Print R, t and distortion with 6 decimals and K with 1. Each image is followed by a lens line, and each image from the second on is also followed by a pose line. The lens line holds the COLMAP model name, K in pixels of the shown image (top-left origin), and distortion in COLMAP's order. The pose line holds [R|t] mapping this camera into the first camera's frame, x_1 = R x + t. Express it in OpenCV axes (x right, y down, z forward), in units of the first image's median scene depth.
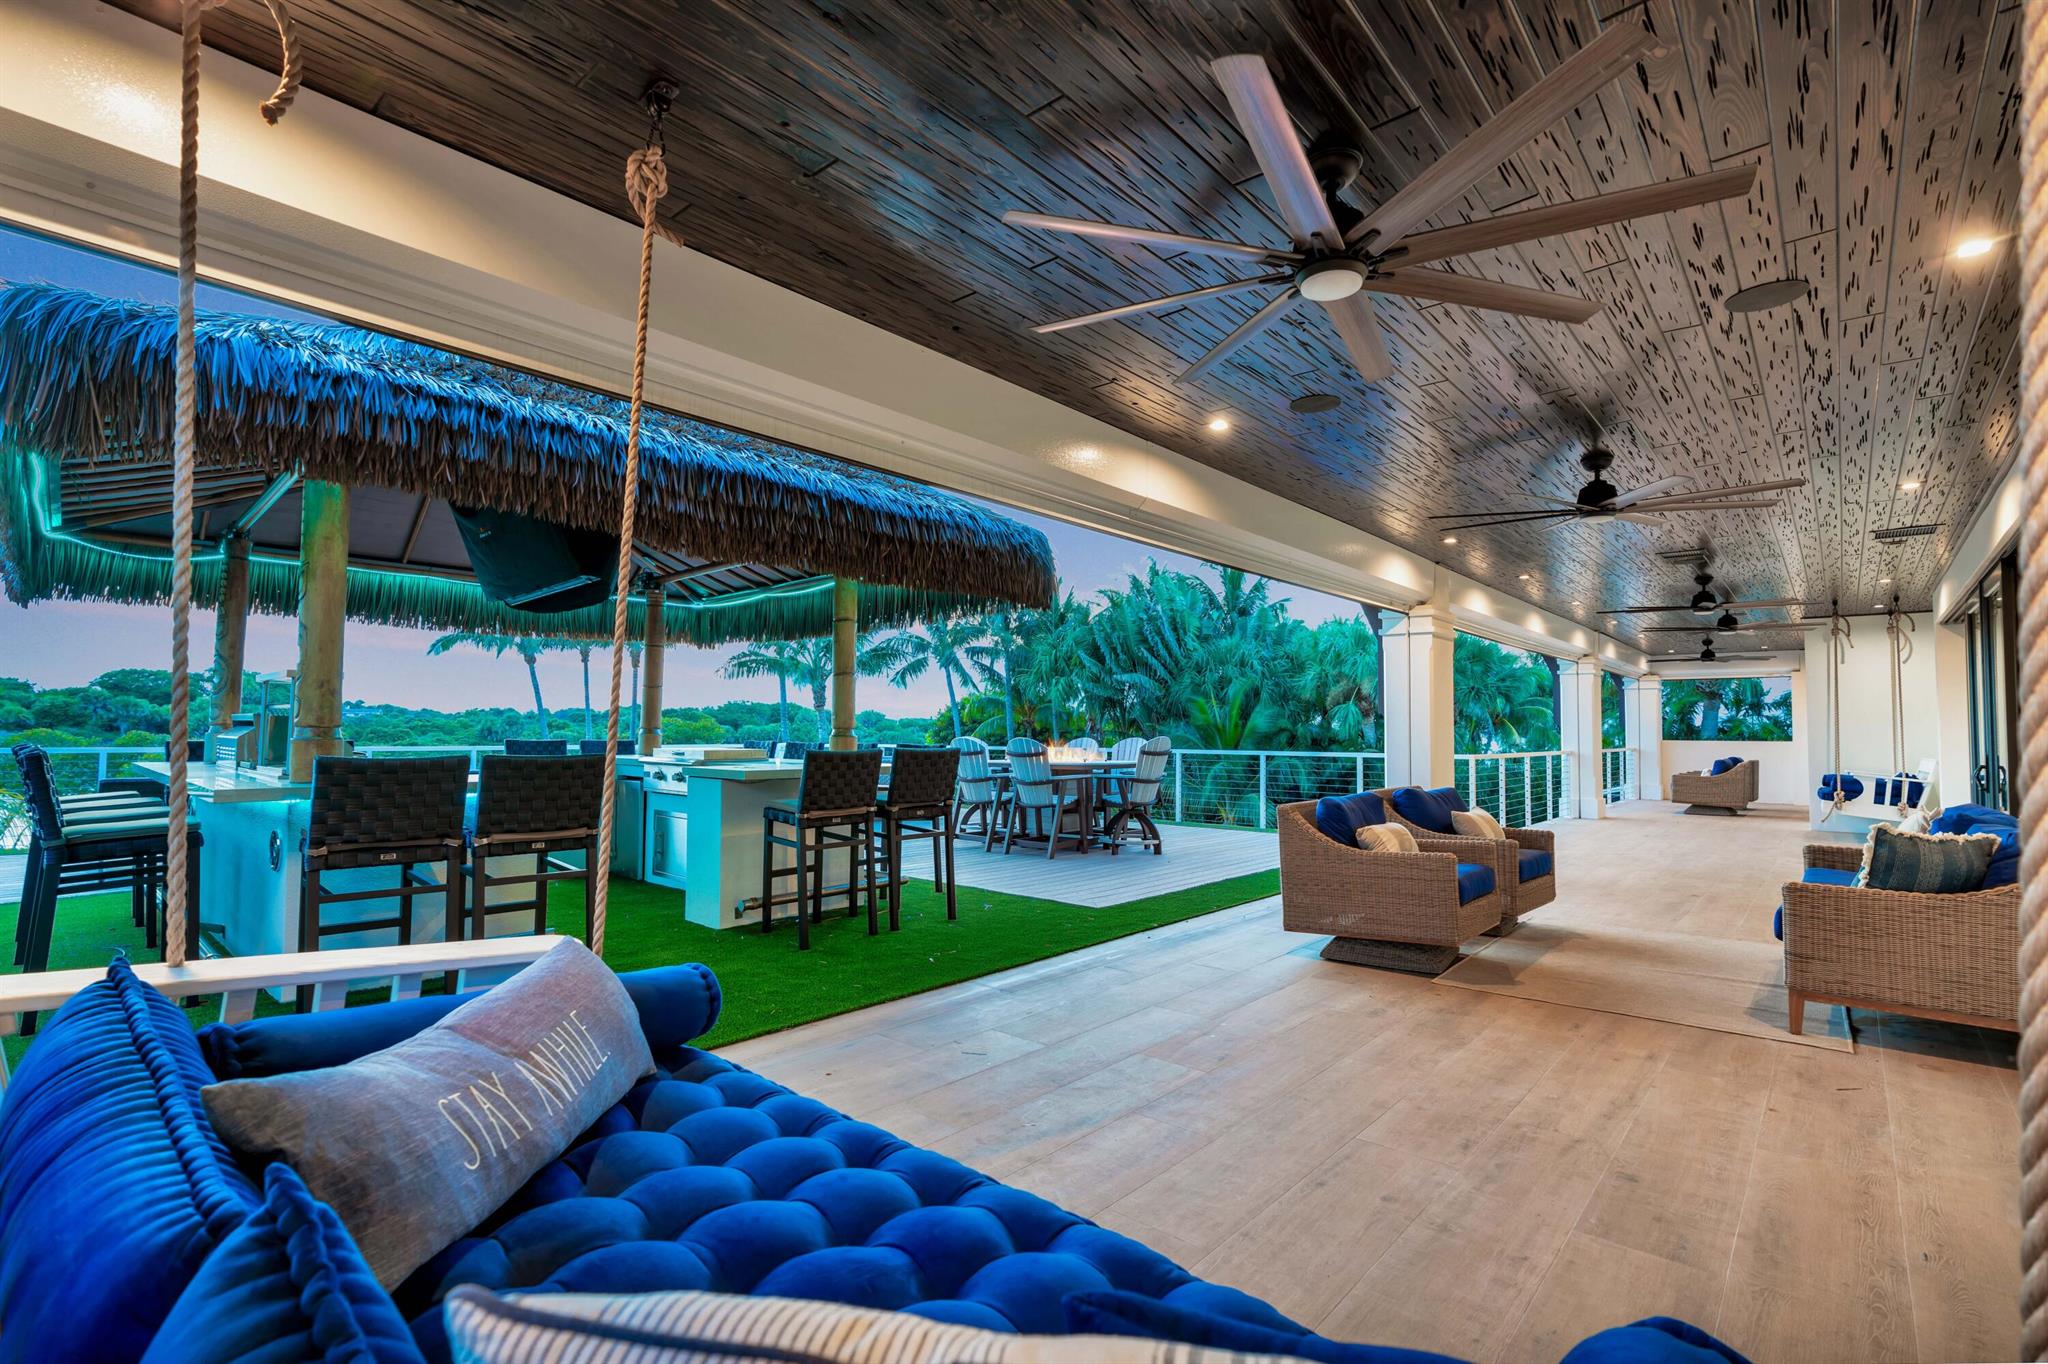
lens RADIAL K [[930.3, 0, 1017.8], [0, 930.3, 690.1], [0, 0, 1]] dist [-0.004617, 0.000677]
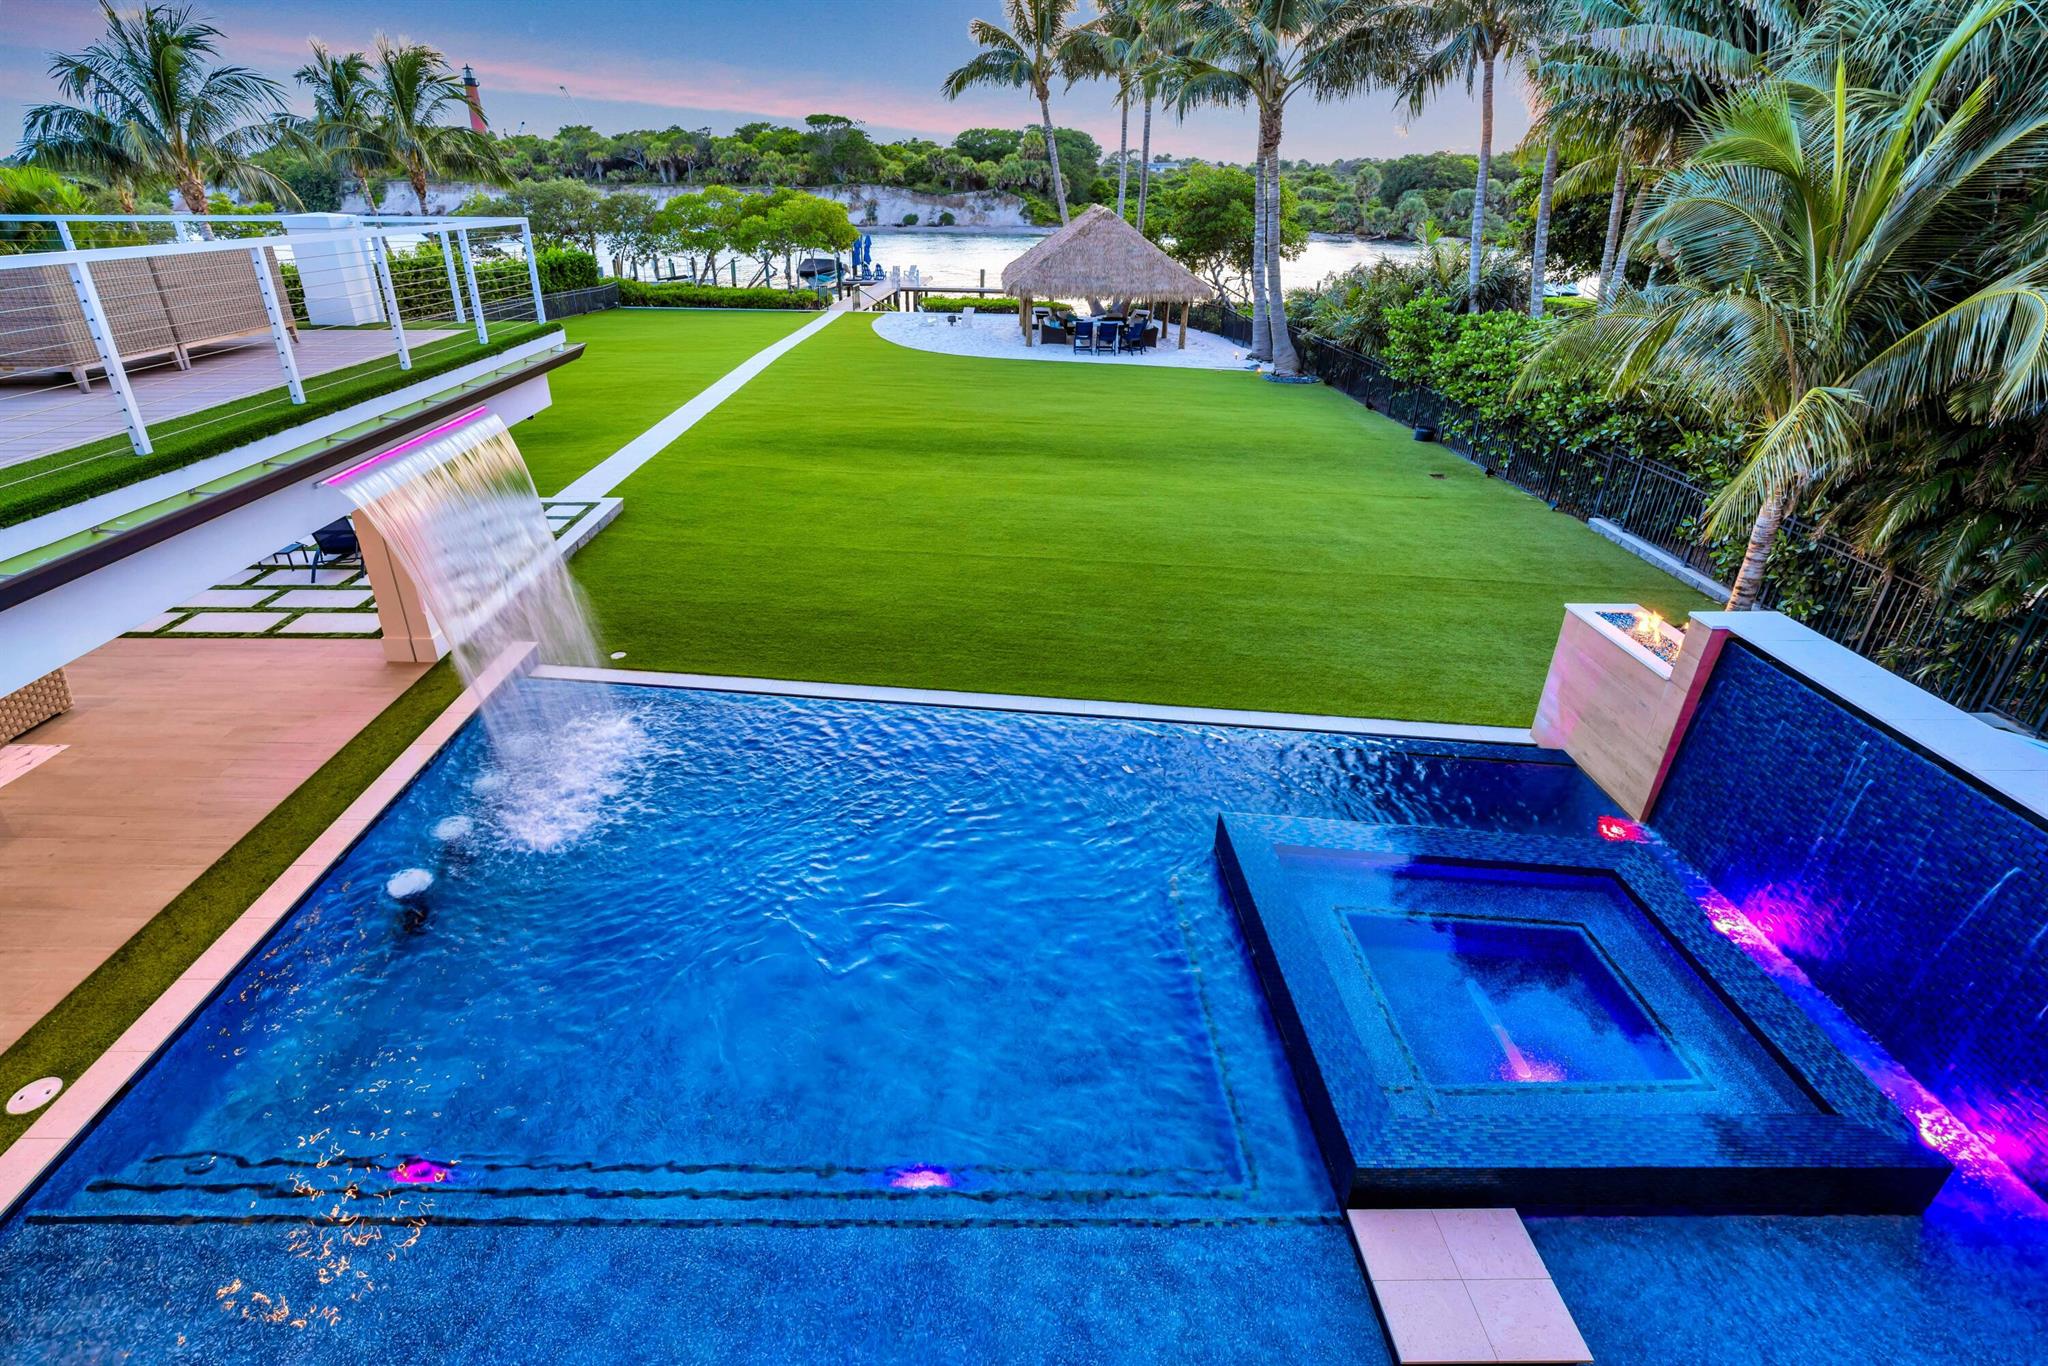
lens RADIAL K [[949.6, 0, 979.8], [0, 949.6, 621.3], [0, 0, 1]] dist [-0.006708, 0.001584]
pose [[0.675534, 0.307138, -0.670314, 0.833278], [0.032981, 0.895613, 0.443609, 0.063097], [0.736591, -0.321781, 0.594887, 1.471466]]
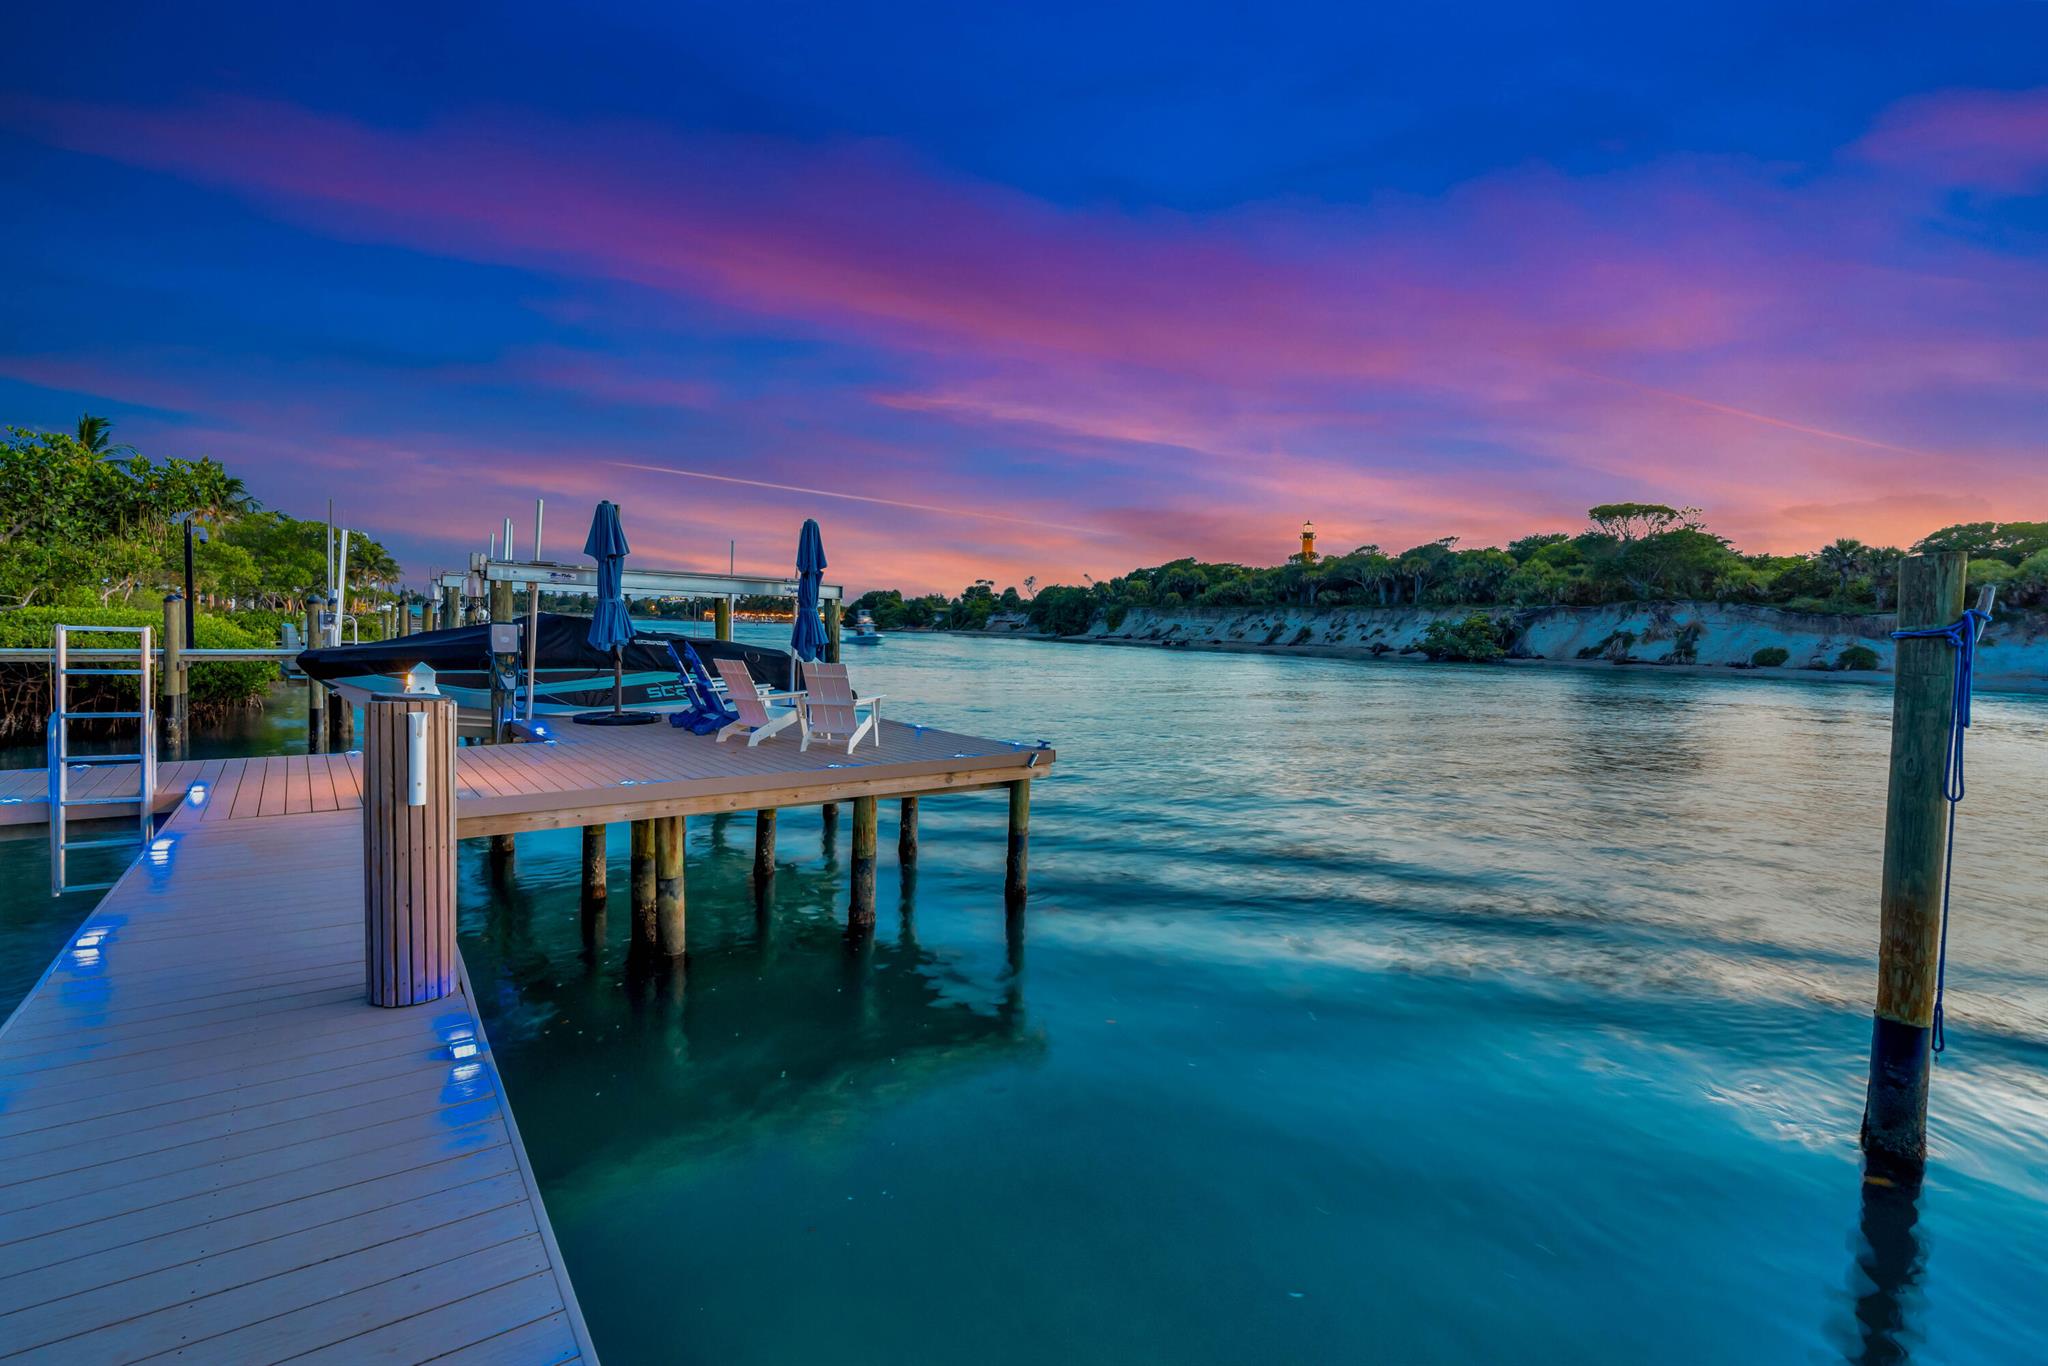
lens RADIAL K [[964.0, 0, 992.6], [0, 964.0, 662.2], [0, 0, 1]] dist [-0.002929, -0.000157]
pose [[-0.079118, 0.030823, -0.996389, -3.720277], [0.018526, 0.999395, 0.029445, 0.742552], [0.996693, -0.016130, -0.079641, 6.197216]]
